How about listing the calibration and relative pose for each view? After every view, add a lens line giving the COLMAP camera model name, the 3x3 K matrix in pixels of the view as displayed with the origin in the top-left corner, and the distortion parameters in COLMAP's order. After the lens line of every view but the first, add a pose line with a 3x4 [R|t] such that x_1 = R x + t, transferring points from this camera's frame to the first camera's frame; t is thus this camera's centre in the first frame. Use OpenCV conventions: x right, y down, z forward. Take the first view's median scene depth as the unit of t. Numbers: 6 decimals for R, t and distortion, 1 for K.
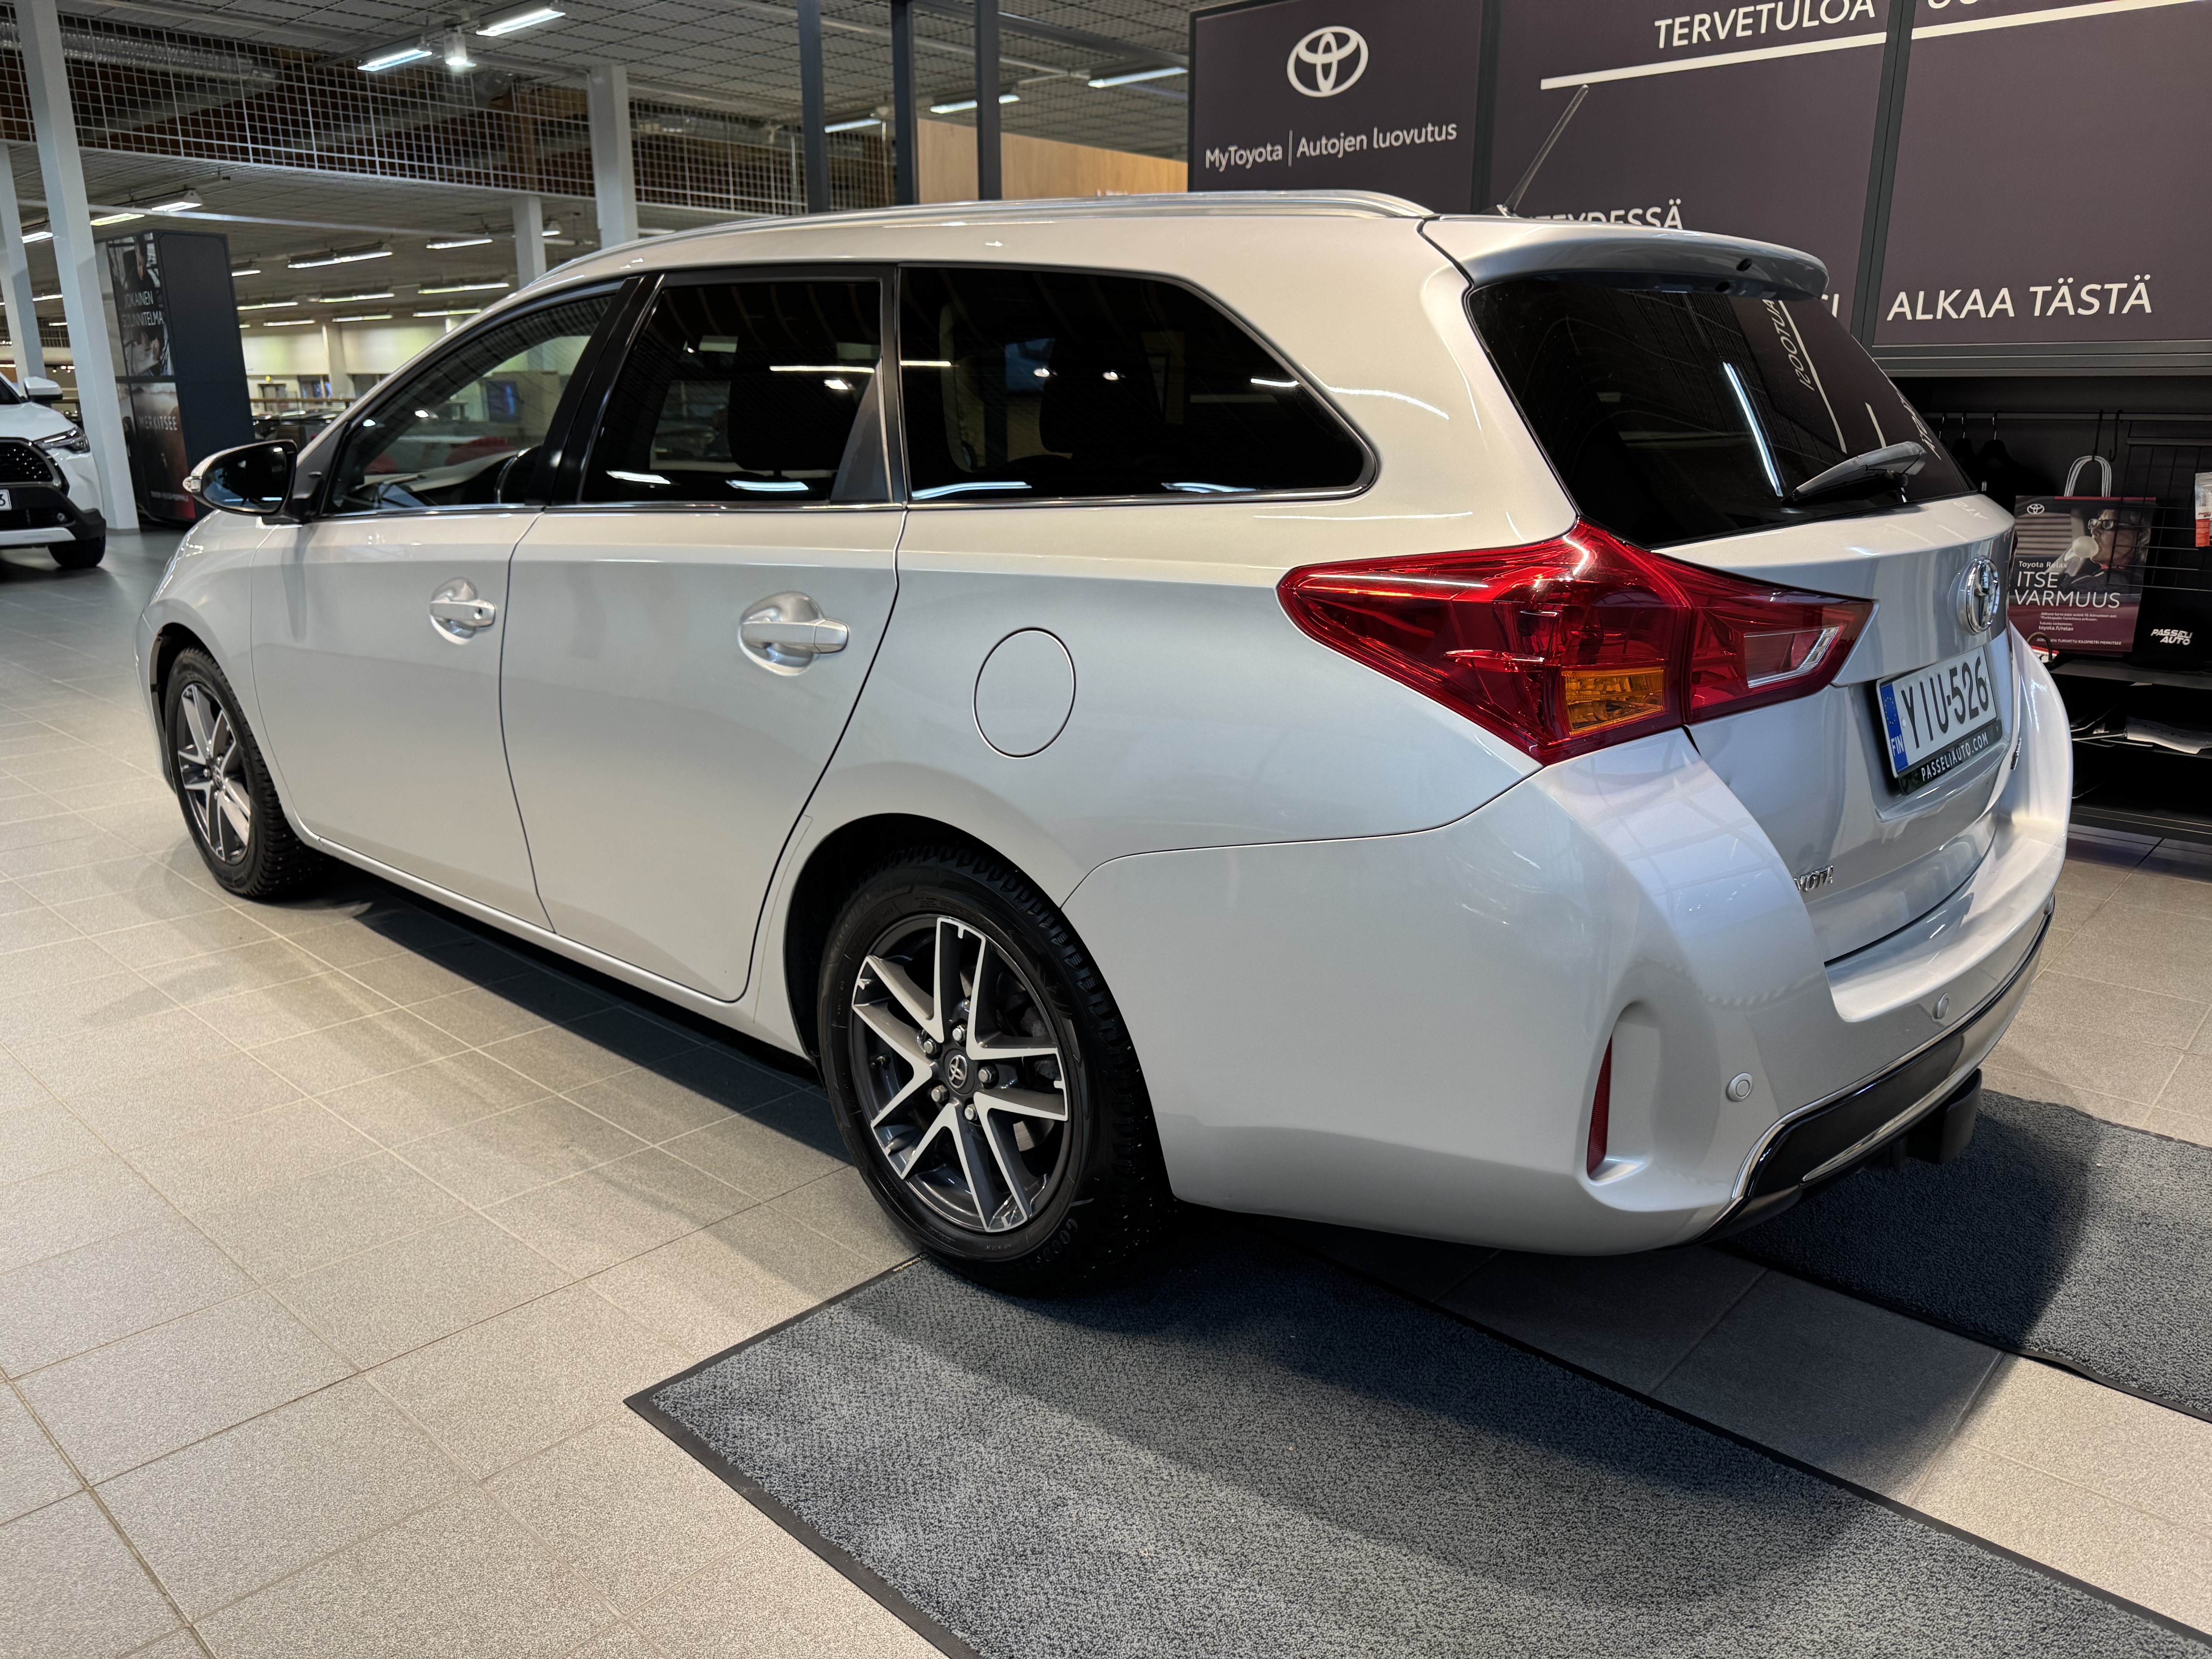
lens RADIAL K [[1588.9, 0, 1103.2], [0, 1588.9, 817.7], [0, 0, 1]] dist [0.007035, -0.005758]
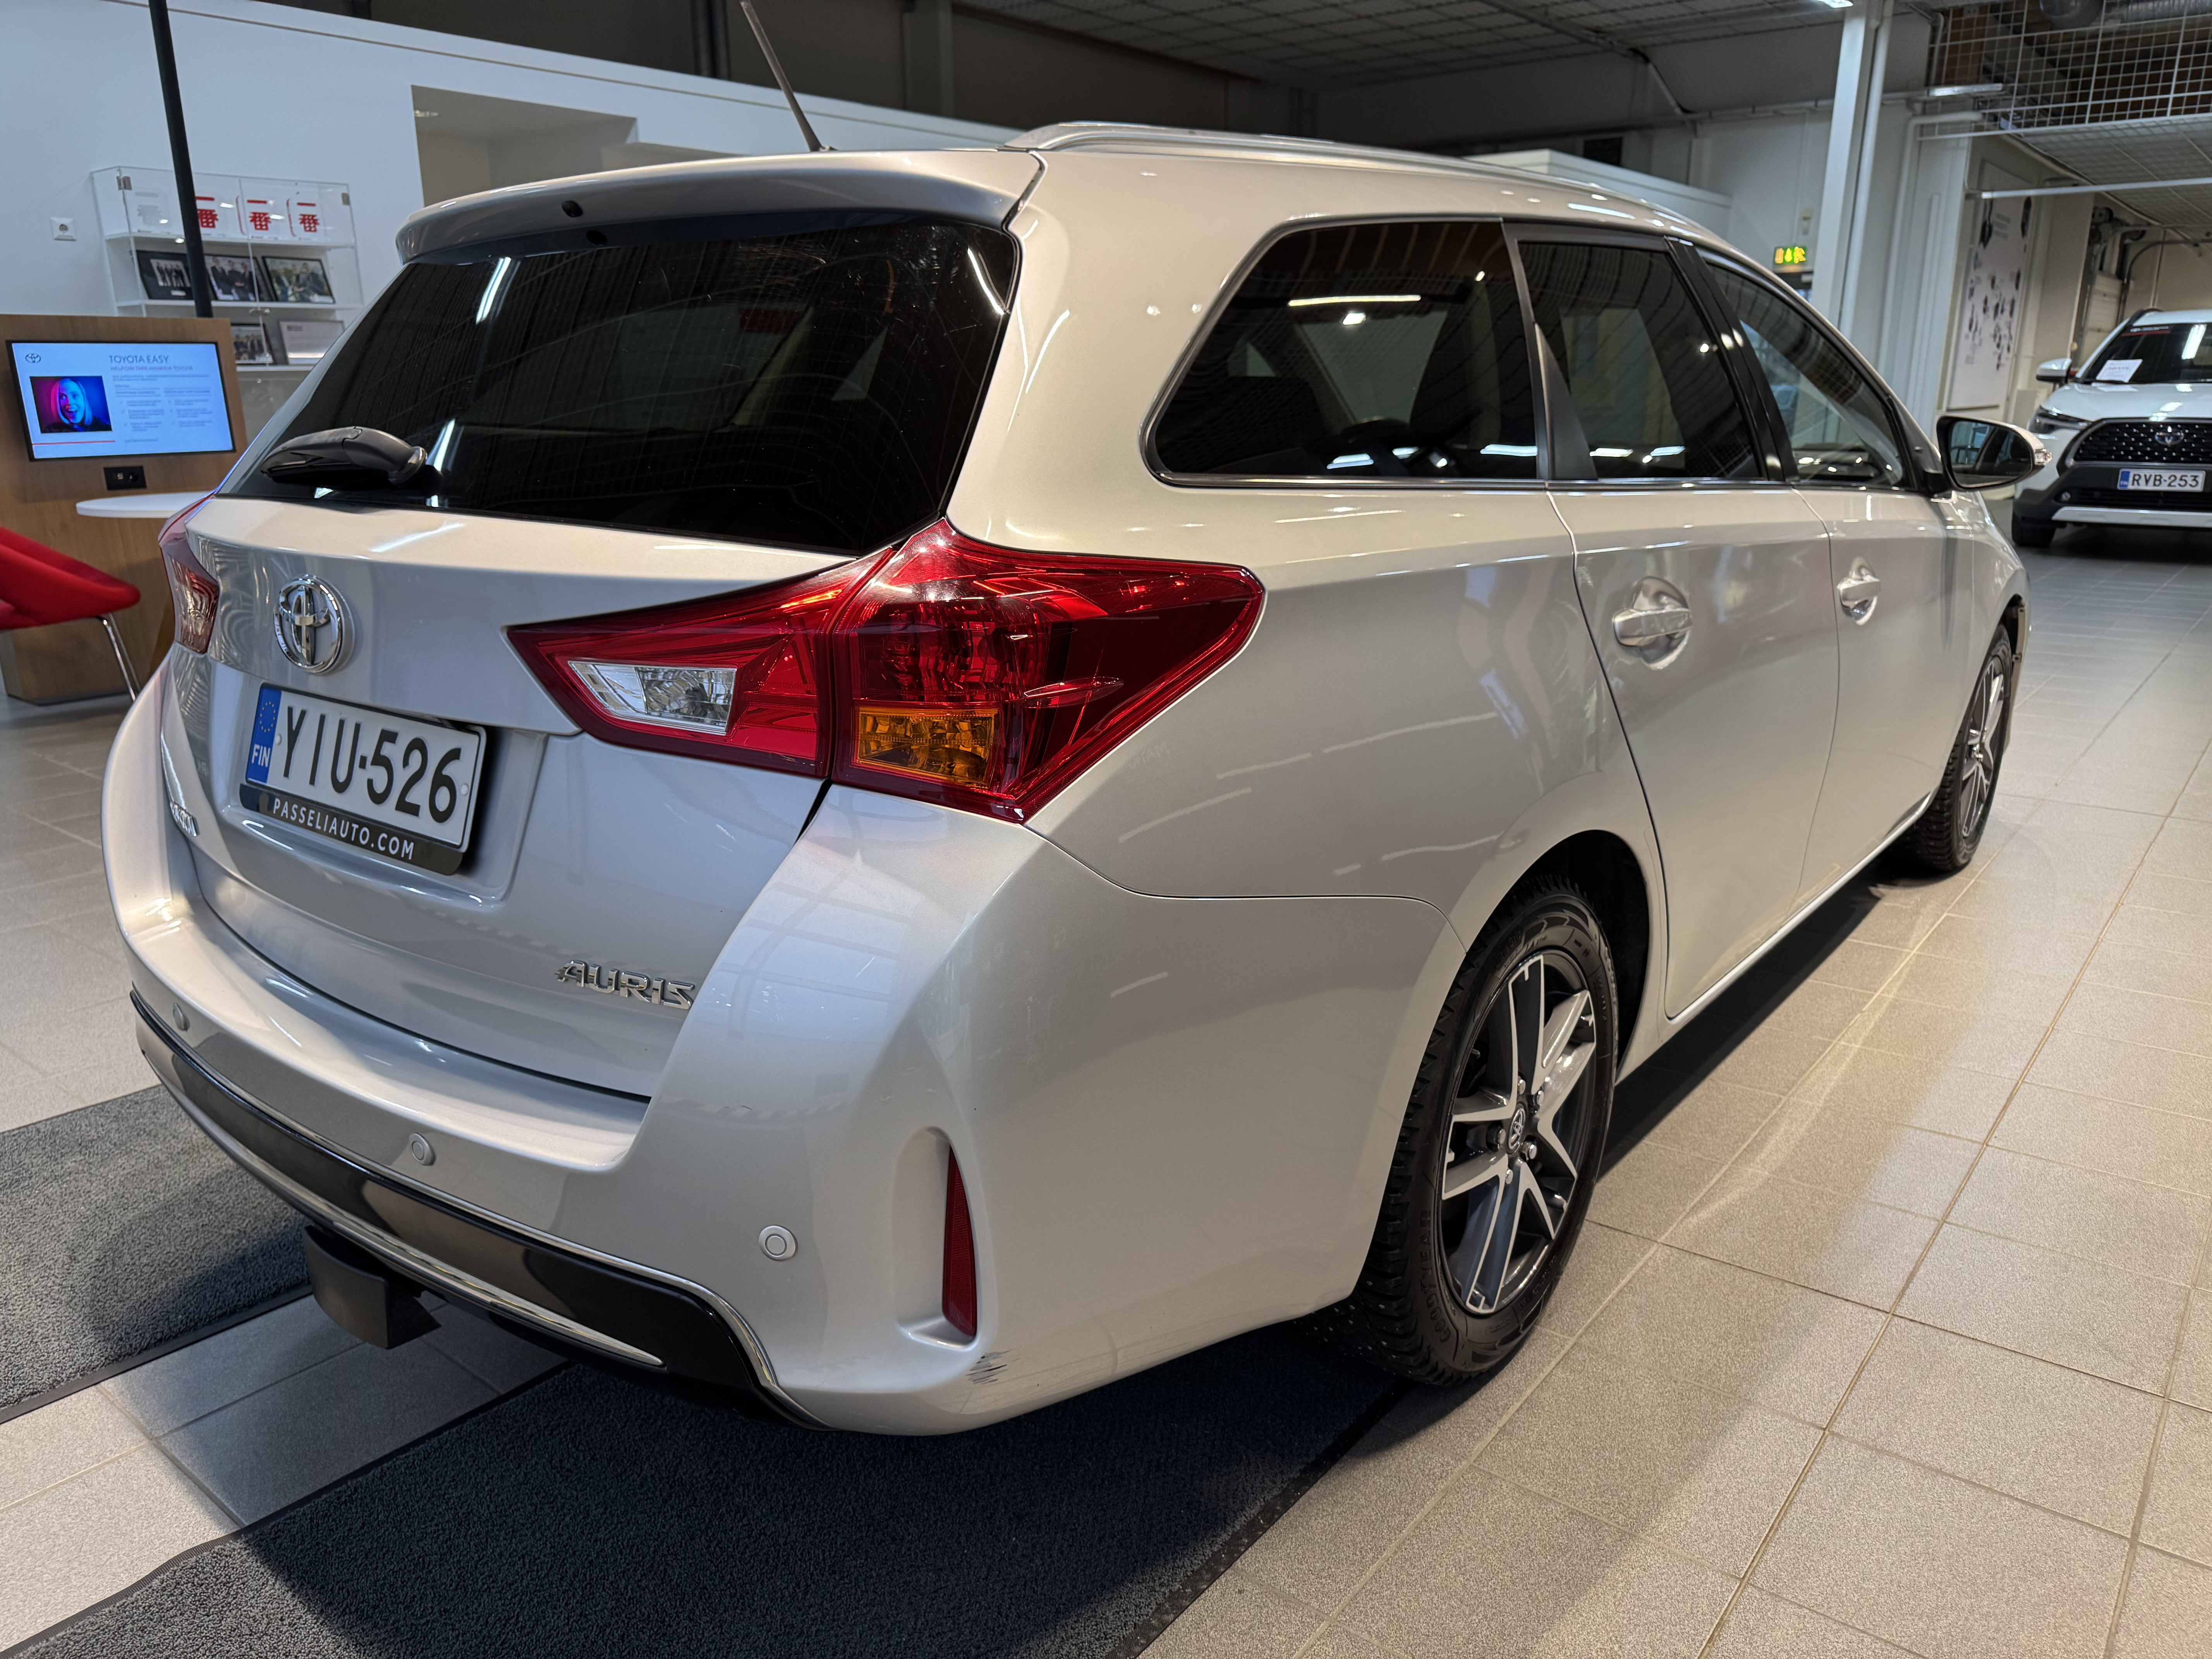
lens RADIAL K [[1568.1, 0, 1106.0], [0, 1568.1, 829.5], [0, 0, 1]] dist [0.003618, -0.003500]
pose [[0.067347, 0.276038, -0.958784, 0.583282], [-0.255938, 0.933591, 0.250807, -0.147049], [0.964344, 0.228498, 0.133523, 0.565382]]
